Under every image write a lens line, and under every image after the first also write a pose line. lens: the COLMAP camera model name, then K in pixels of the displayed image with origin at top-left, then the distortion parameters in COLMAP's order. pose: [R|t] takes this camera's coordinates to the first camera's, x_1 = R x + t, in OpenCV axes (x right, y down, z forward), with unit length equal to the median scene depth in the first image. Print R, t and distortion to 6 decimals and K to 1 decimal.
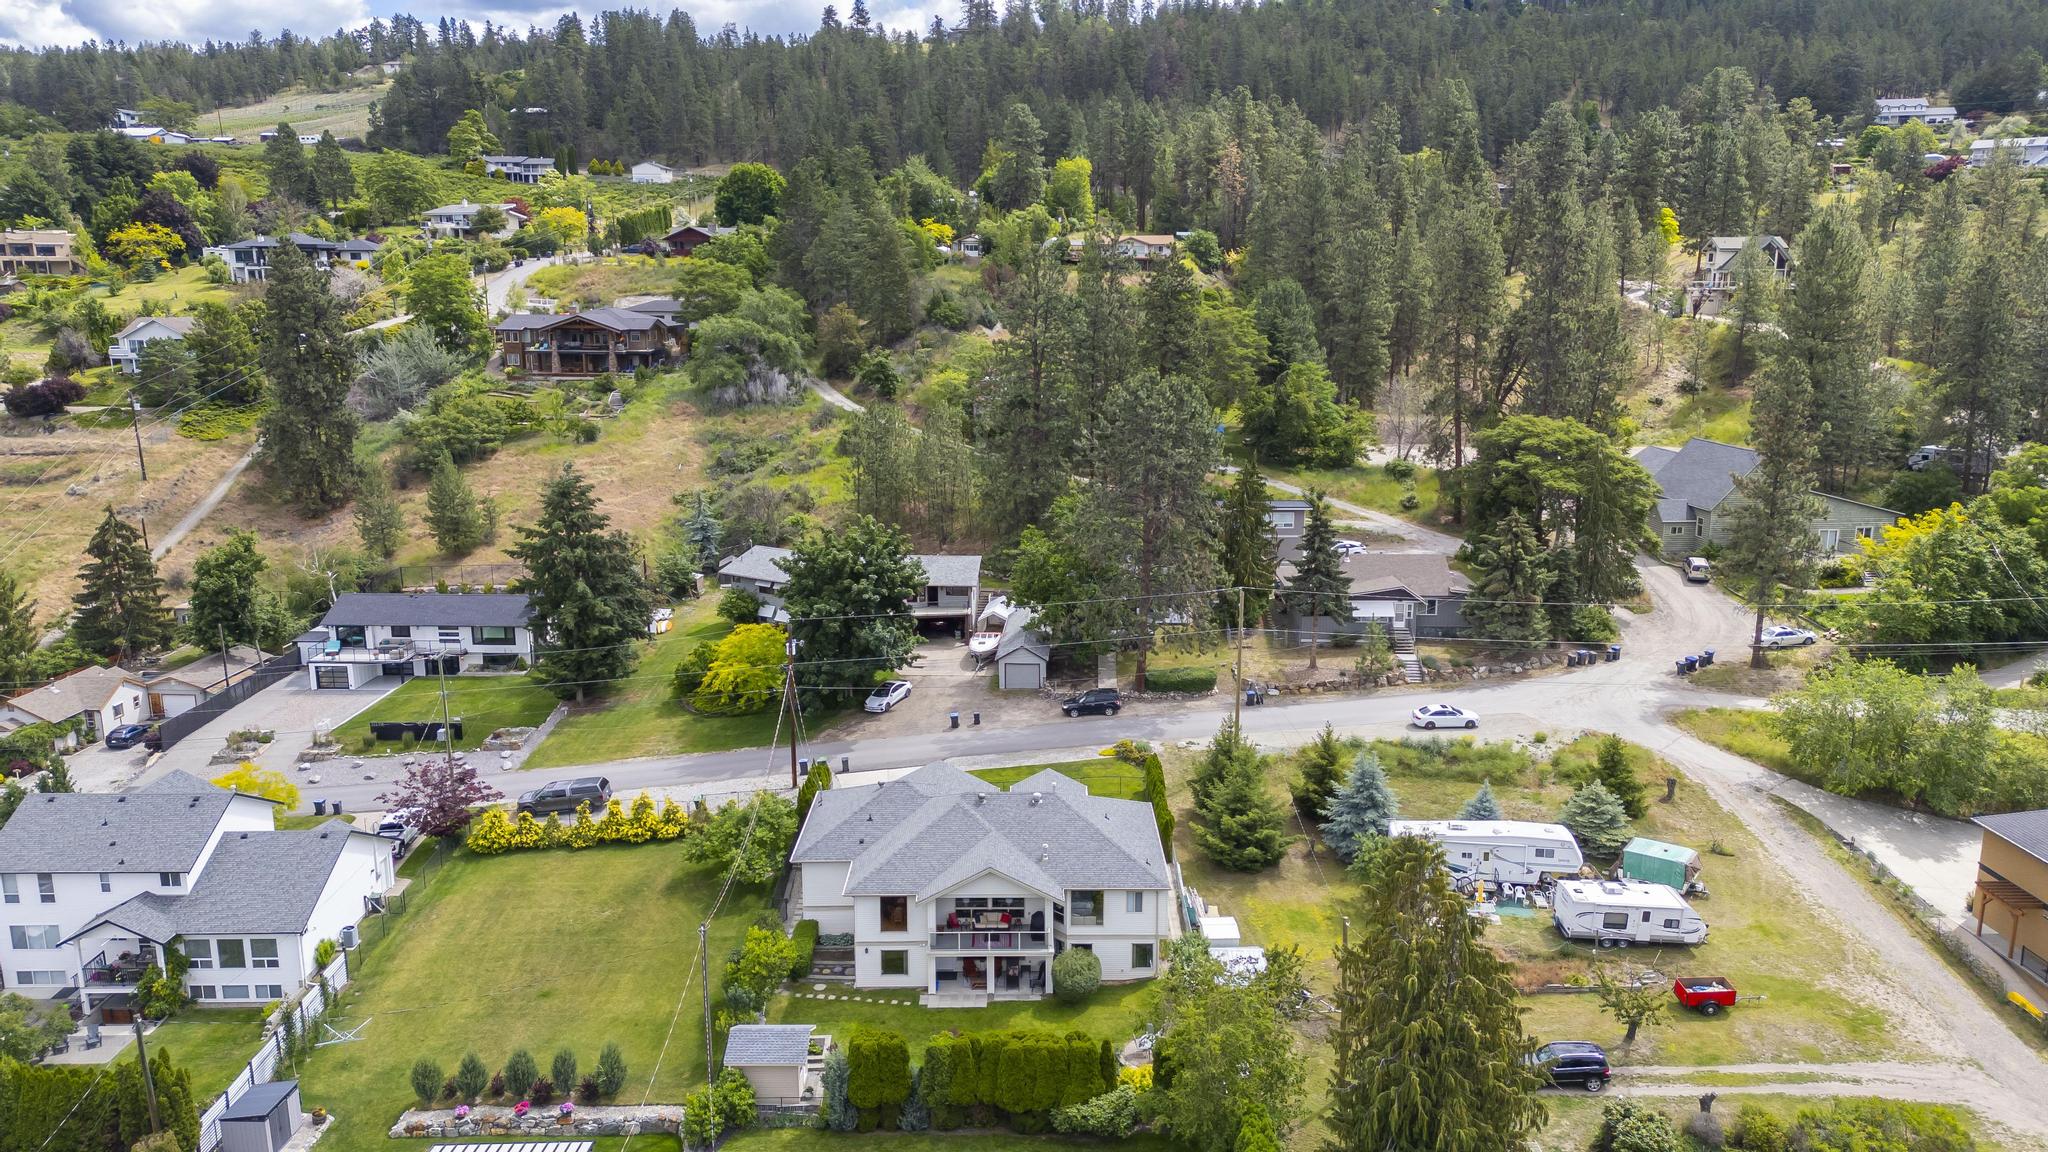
lens RADIAL K [[1434.2, 0, 1024.0], [0, 1434.2, 576.0], [0, 0, 1]] dist [0.089749, -0.096156]
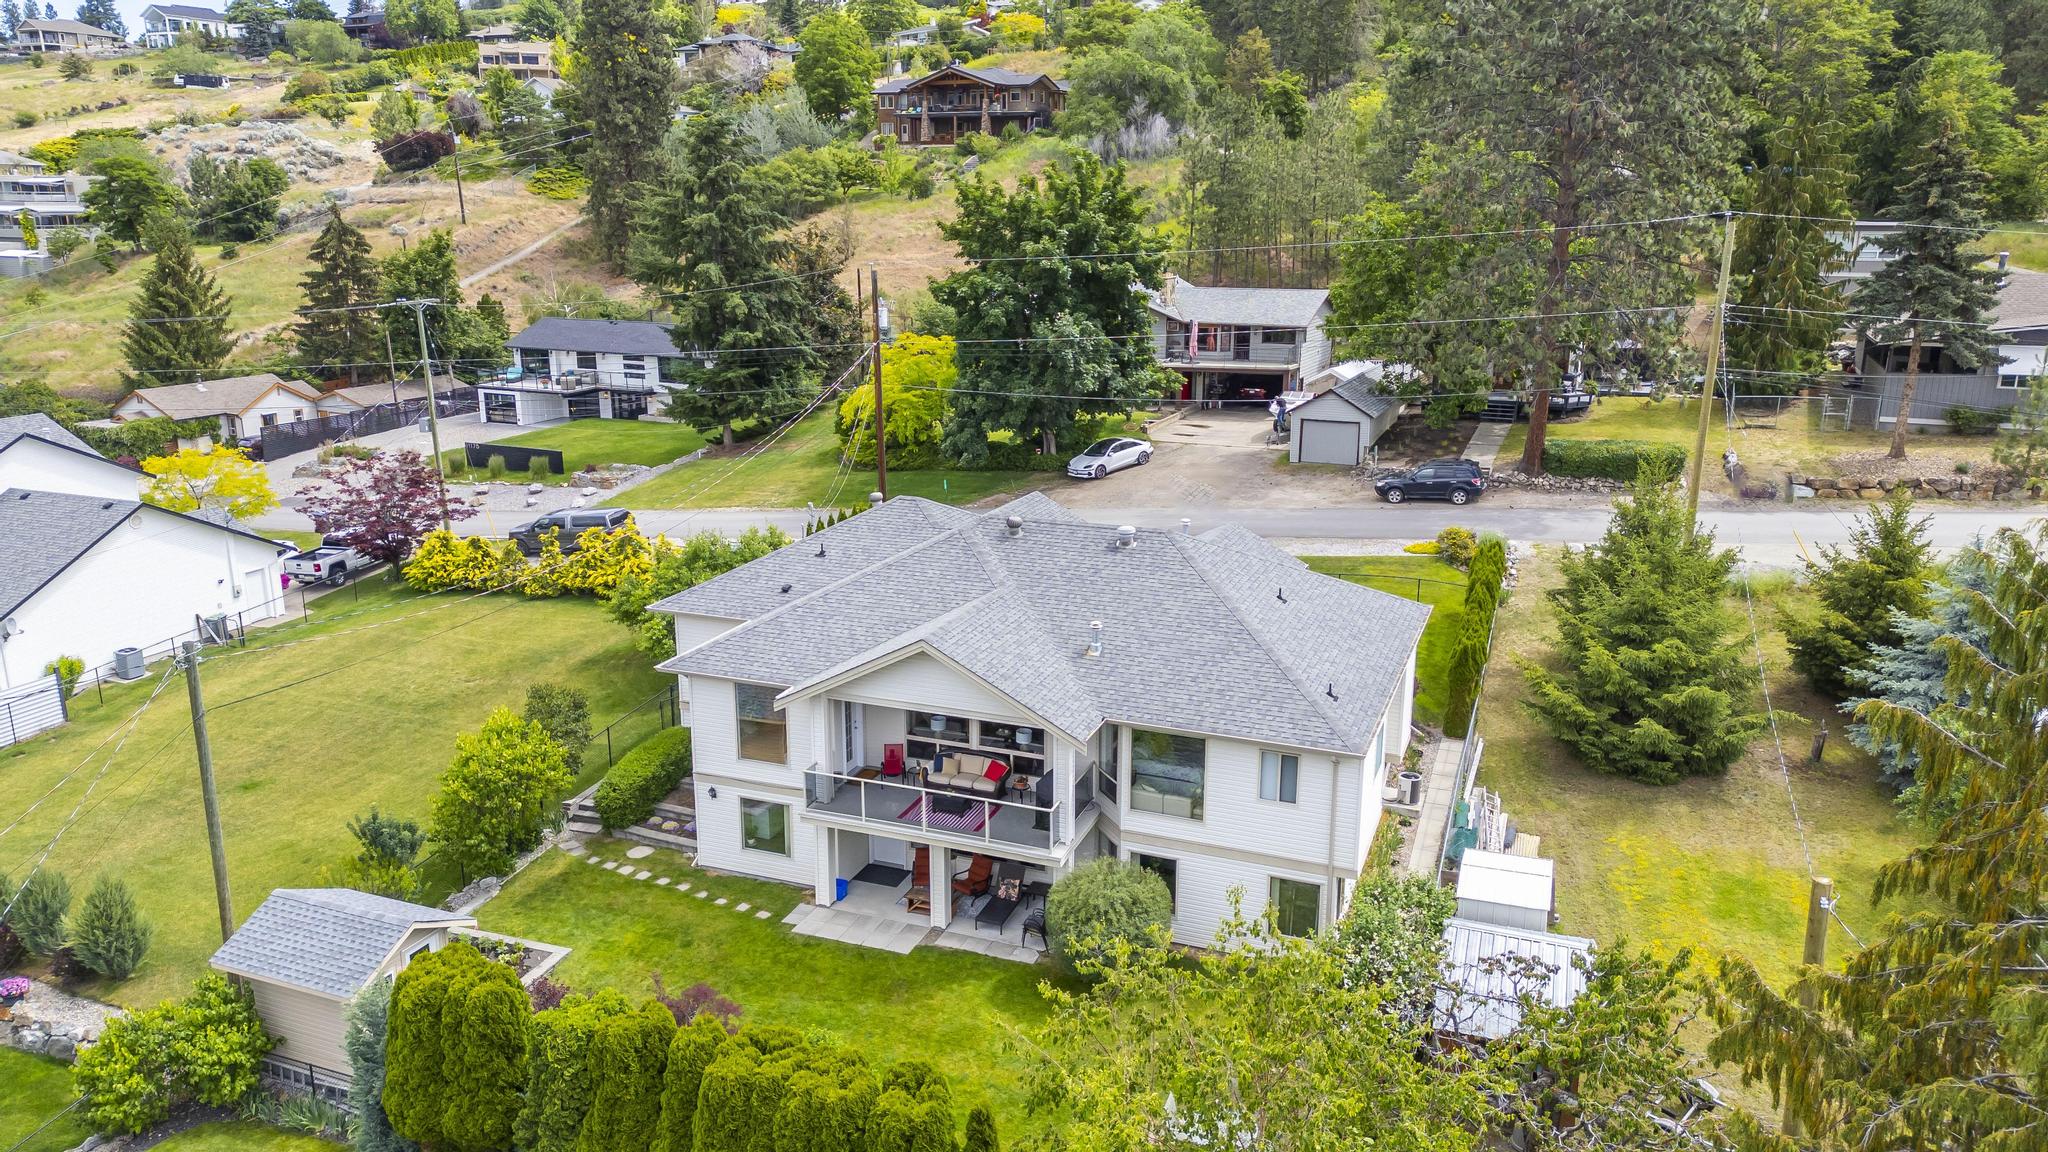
lens RADIAL K [[1434.2, 0, 1024.0], [0, 1434.2, 576.0], [0, 0, 1]] dist [0.089749, -0.096156]
pose [[0.929754, 0.098742, -0.354694, 0.117361], [-0.082206, 0.994720, 0.061433, 0.117466], [0.358888, -0.027959, 0.932962, 0.463924]]
